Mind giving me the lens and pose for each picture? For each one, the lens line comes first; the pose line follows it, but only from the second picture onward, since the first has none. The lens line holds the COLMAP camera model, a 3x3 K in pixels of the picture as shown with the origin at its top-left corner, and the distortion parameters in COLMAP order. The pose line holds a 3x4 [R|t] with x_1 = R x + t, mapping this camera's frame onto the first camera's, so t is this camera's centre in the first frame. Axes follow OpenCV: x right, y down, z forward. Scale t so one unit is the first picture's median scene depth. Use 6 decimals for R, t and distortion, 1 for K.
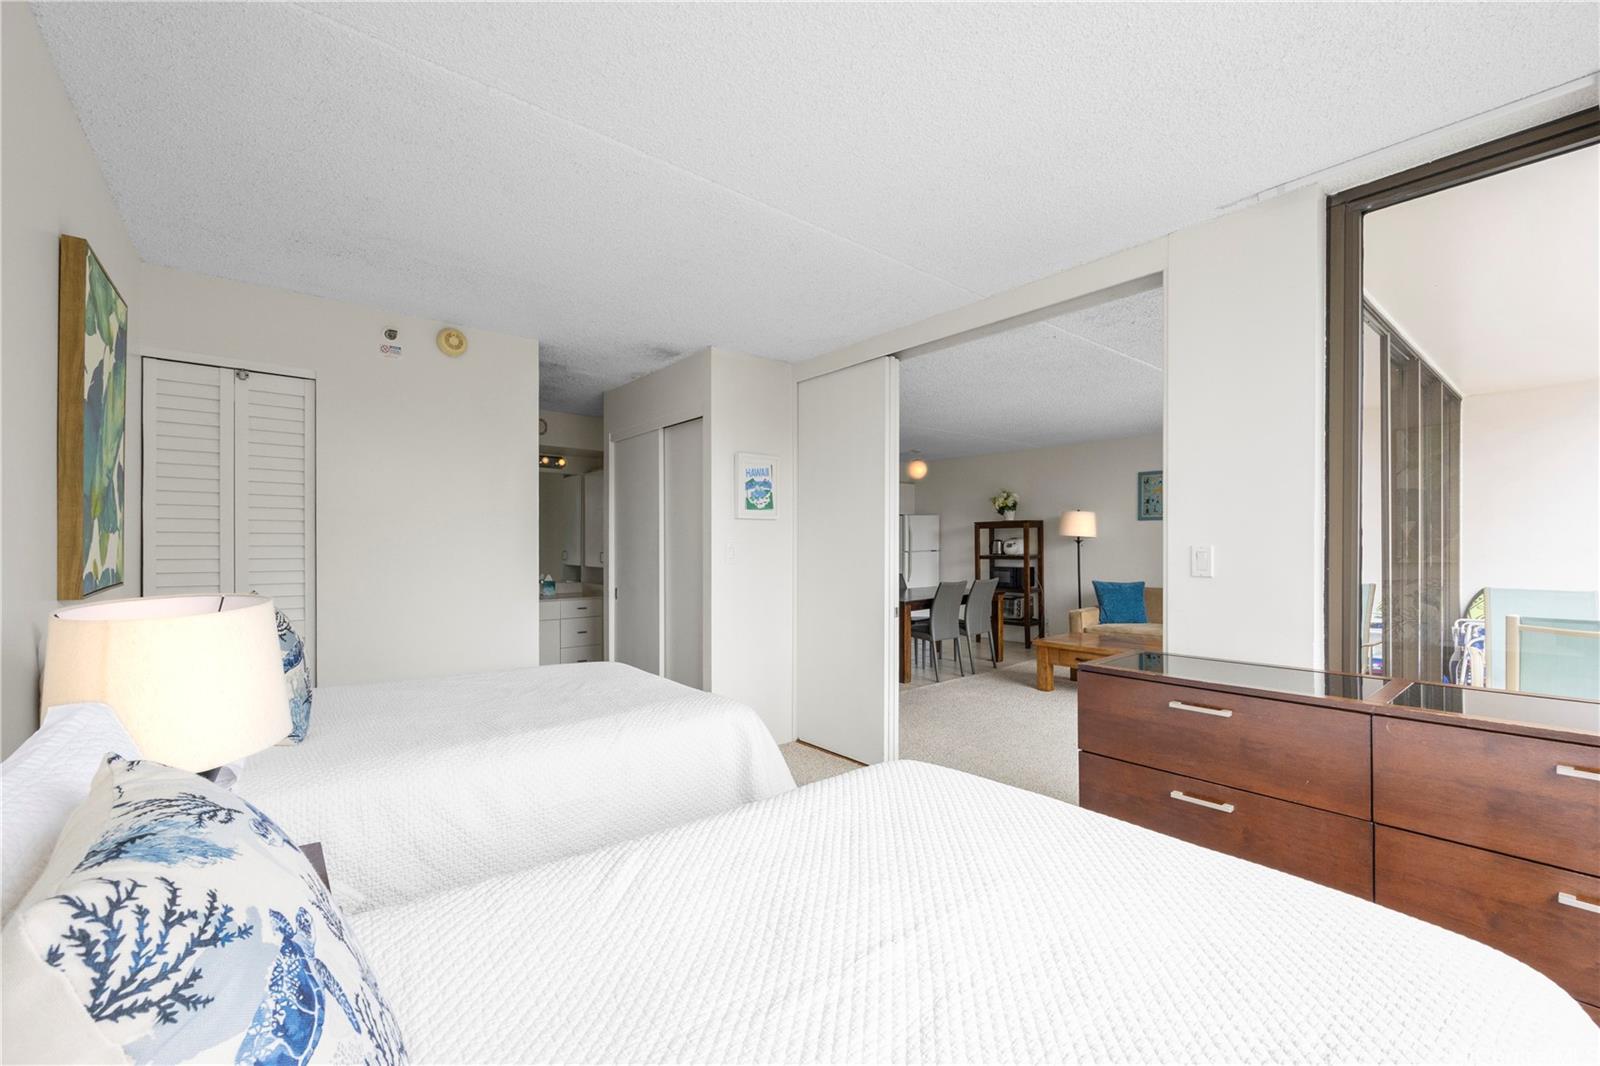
lens RADIAL K [[647.5, 0, 790.2], [0, 647.5, 543.9], [0, 0, 1]] dist [-0.003528, -0.001334]
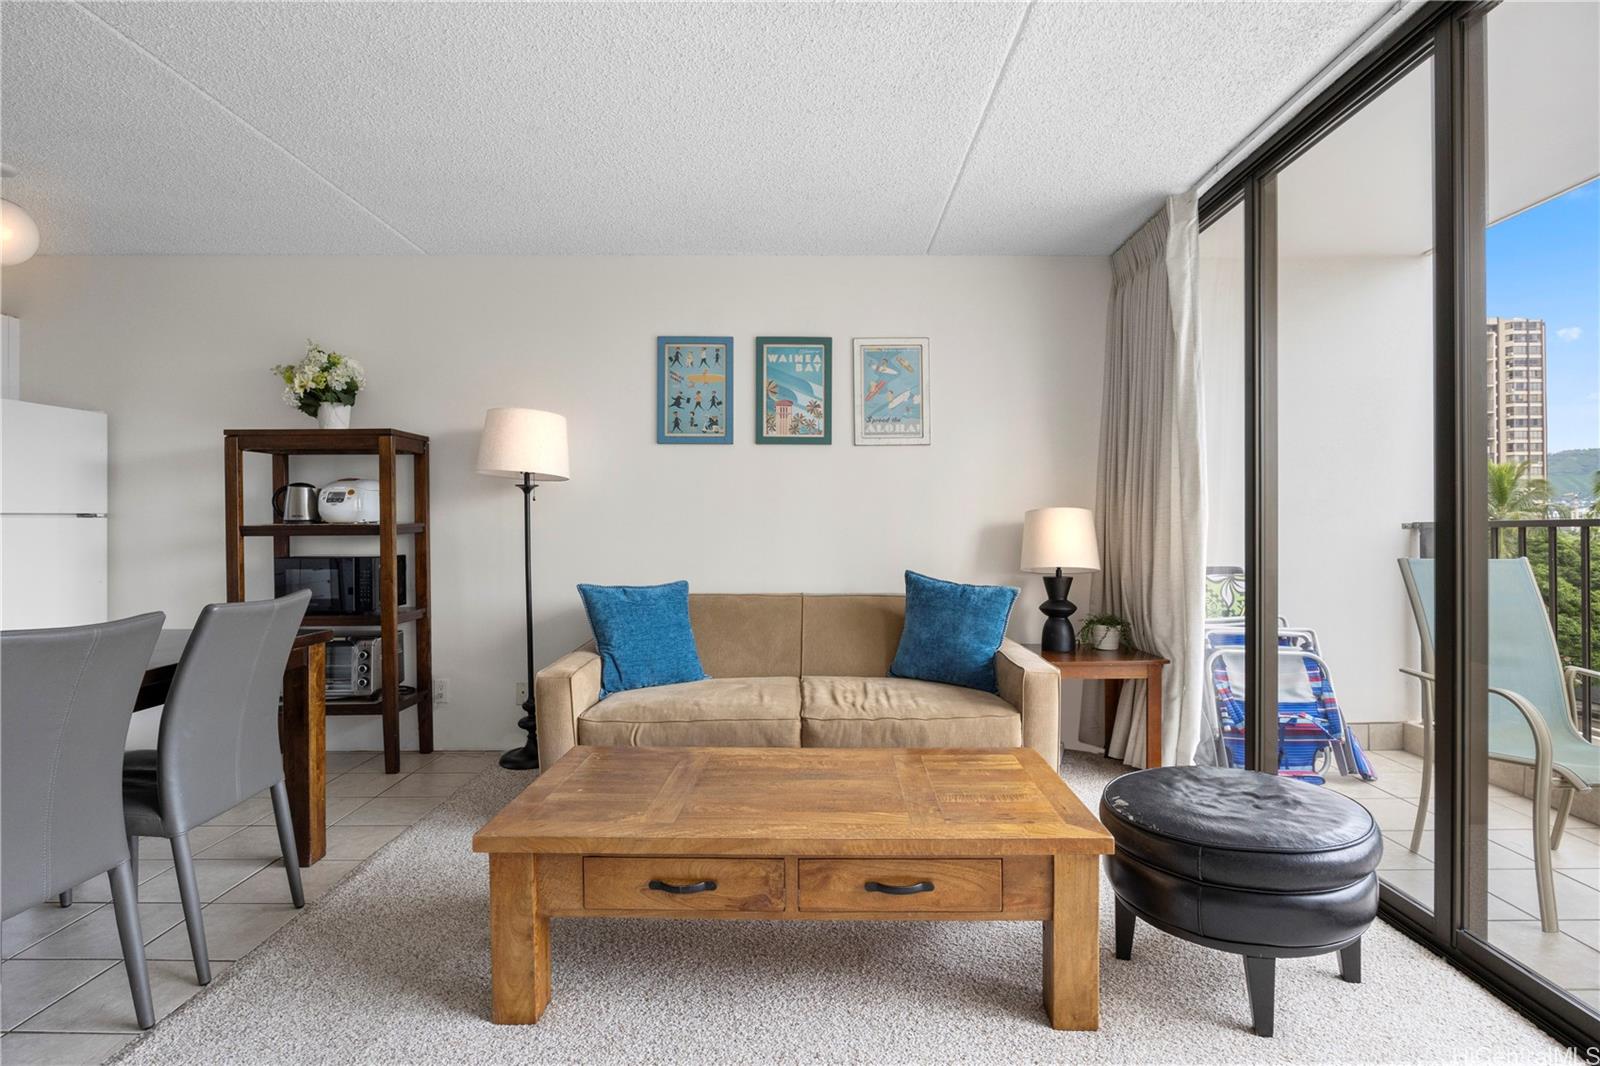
lens RADIAL K [[792.8, 0, 818.4], [0, 792.8, 535.1], [0, 0, 1]] dist [-0.010182, -0.000517]
pose [[0.619288, -0.001082, 0.785163, 0.157658], [0.001207, 0.999999, 0.000426, 0.024062], [-0.785163, 0.000684, 0.619289, 0.511687]]
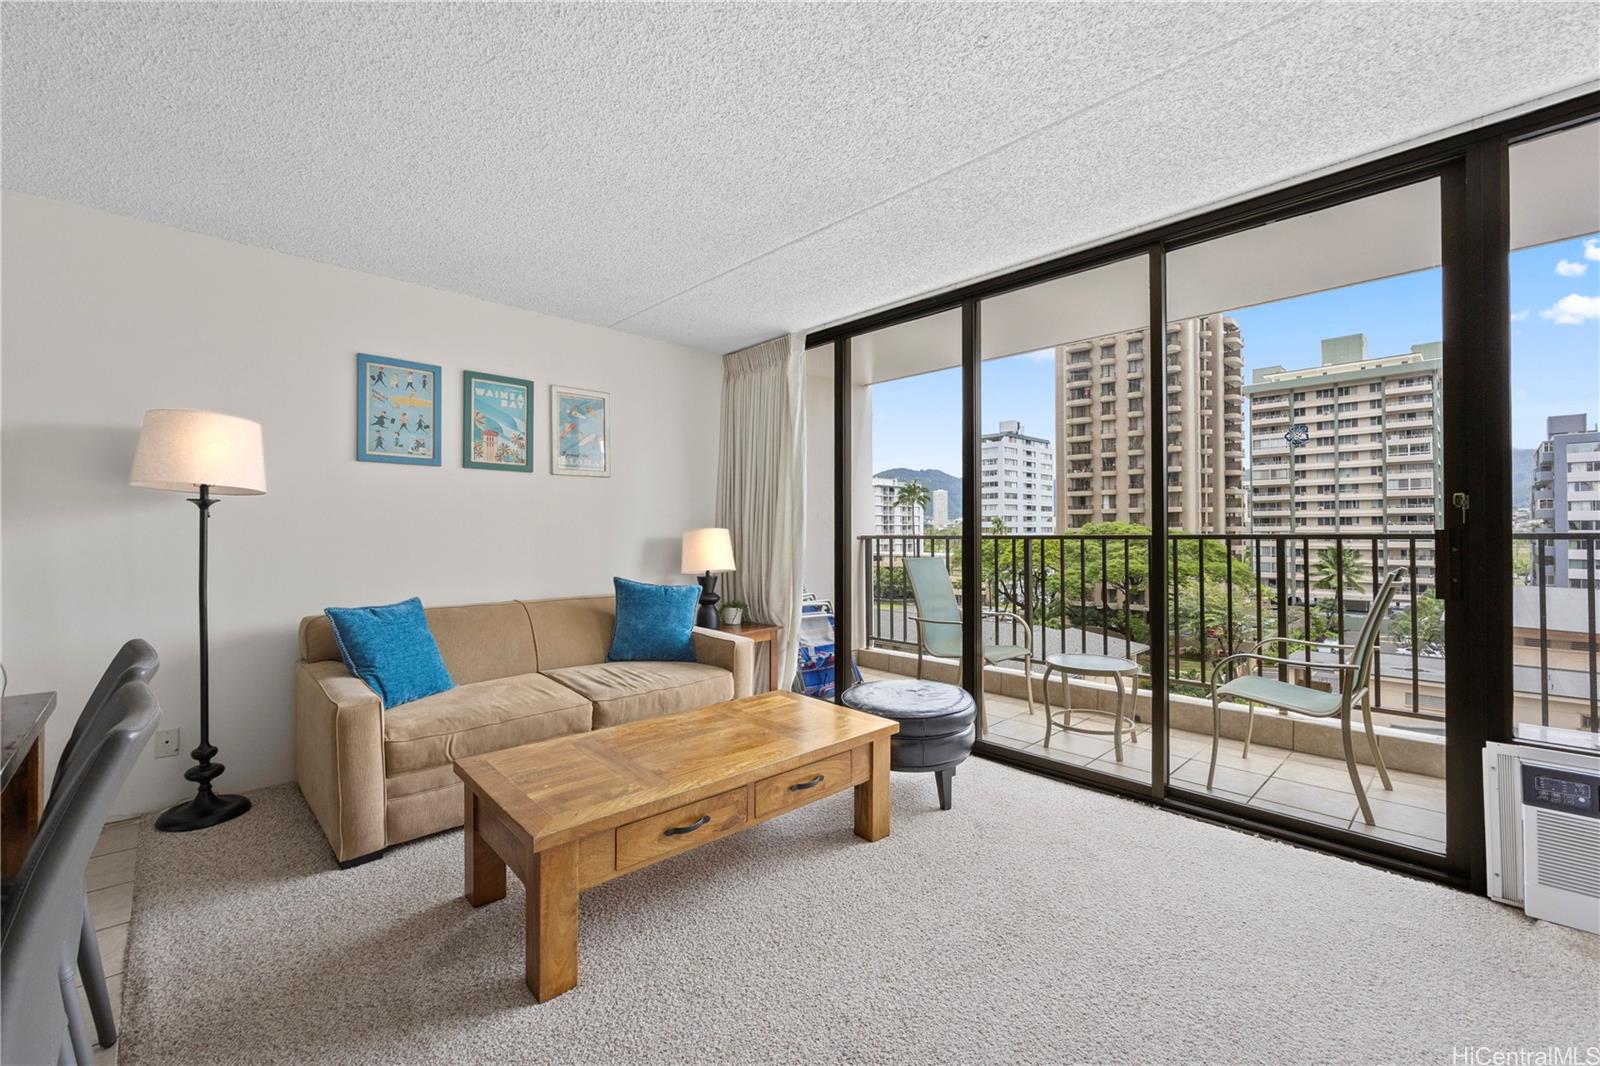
lens RADIAL K [[647.5, 0, 792.0], [0, 647.5, 529.9], [0, 0, 1]] dist [-0.003528, -0.001334]
pose [[-0.077520, 0.005658, 0.996975, 0.064540], [0.006030, 0.999968, -0.005206, 0.013618], [-0.996973, 0.005608, -0.077552, 0.658006]]
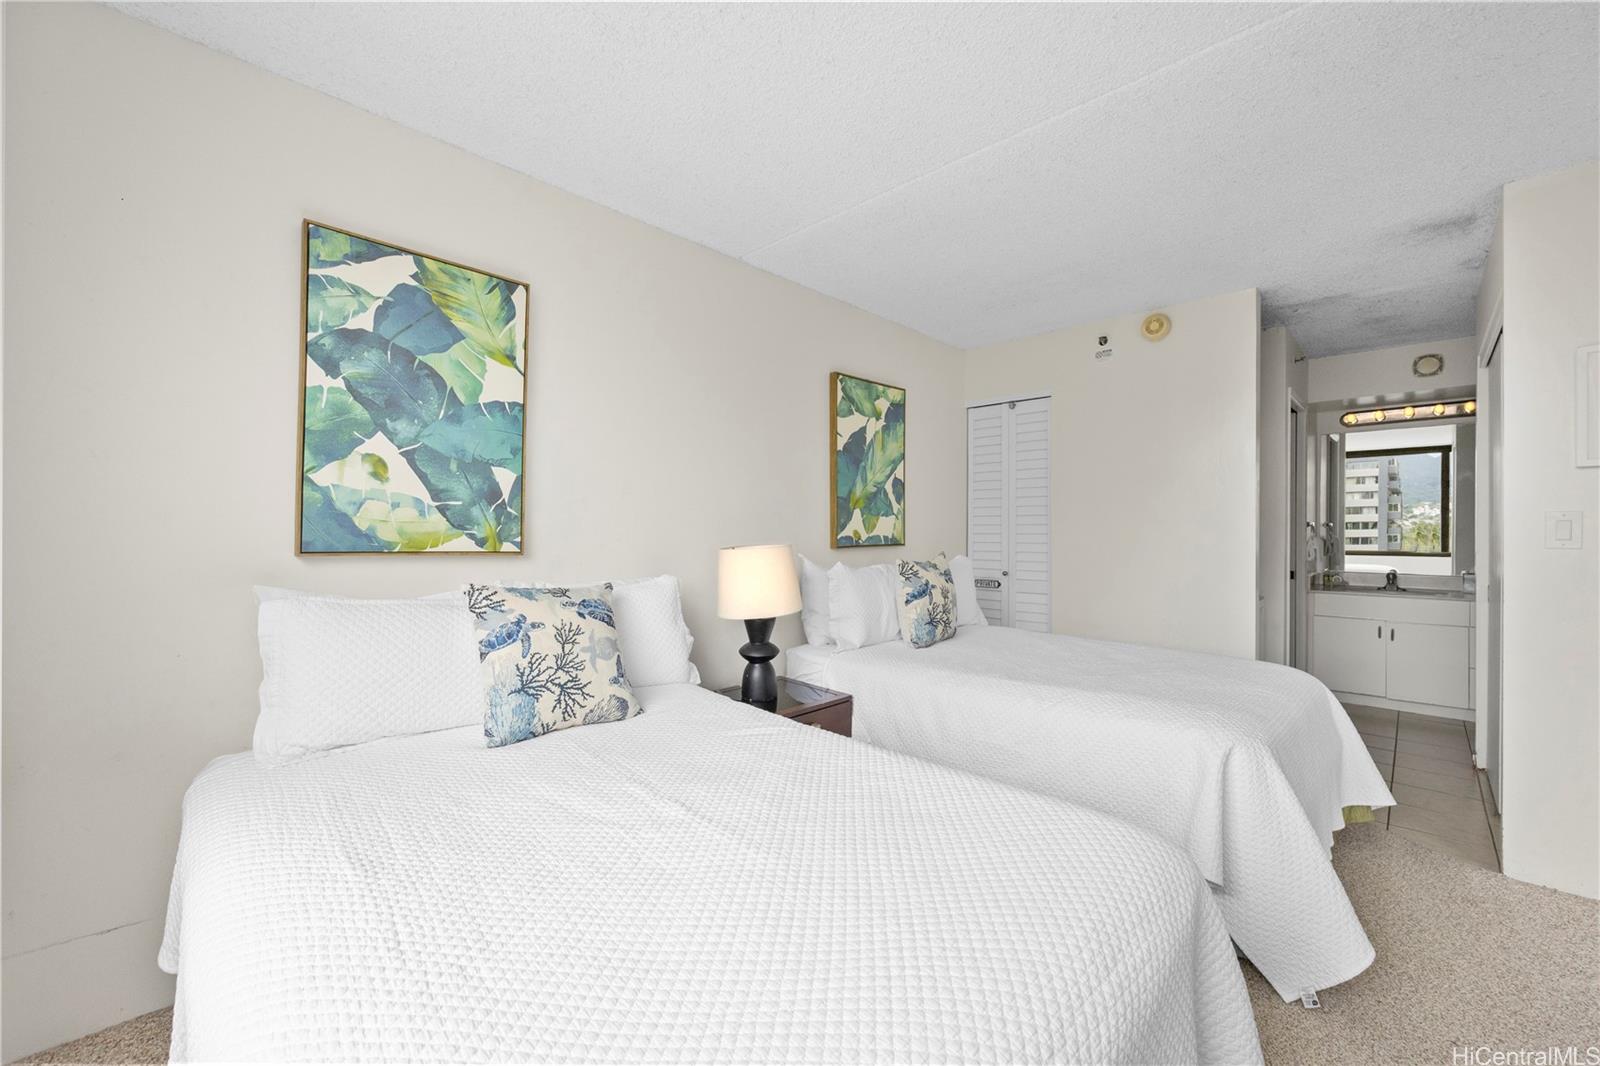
lens RADIAL K [[631.4, 0, 807.2], [0, 631.4, 537.0], [0, 0, 1]] dist [-0.008815, 0.001310]
pose [[0.126774, 0.010705, -0.991874, 0.183703], [-0.001167, 0.999943, 0.010643, 0.007016], [0.991931, -0.000192, 0.126779, 0.137760]]
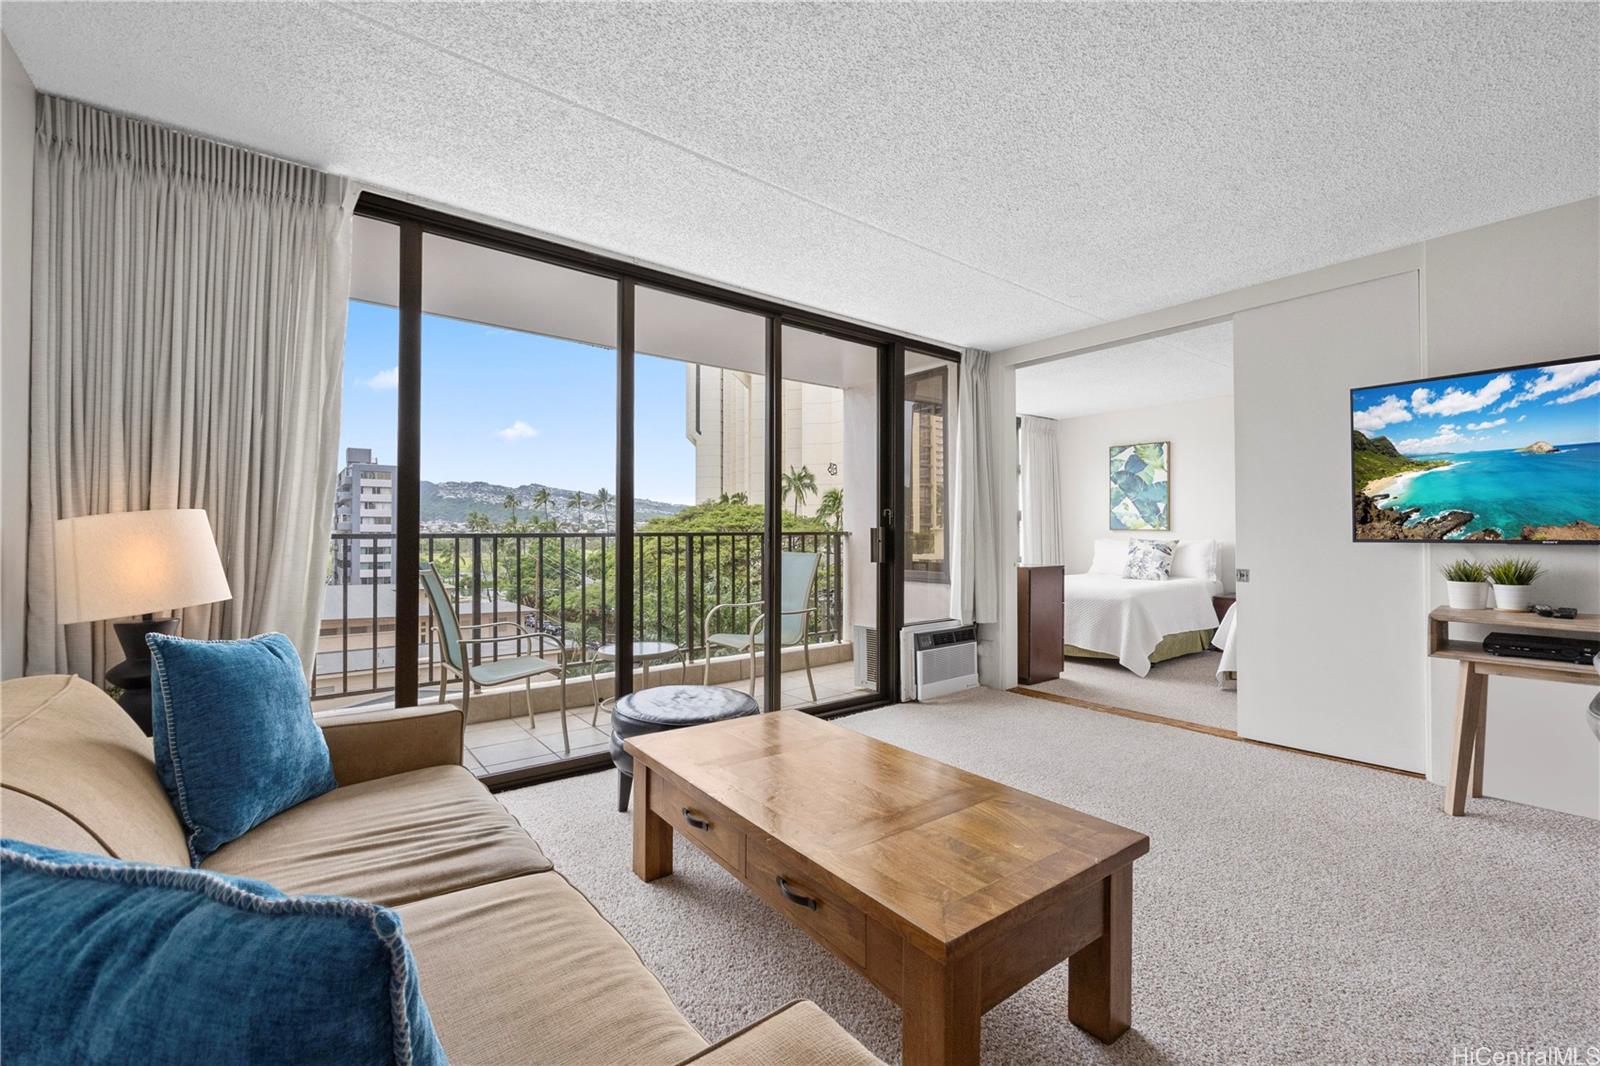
lens RADIAL K [[667.0, 0, 802.9], [0, 667.0, 527.3], [0, 0, 1]] dist [-0.005451, -0.000443]
pose [[-0.999959, 0.007532, 0.005103, 0.368574], [0.007471, 0.999900, -0.012015, 0.019980], [-0.005193, -0.011976, -0.999915, 0.915228]]
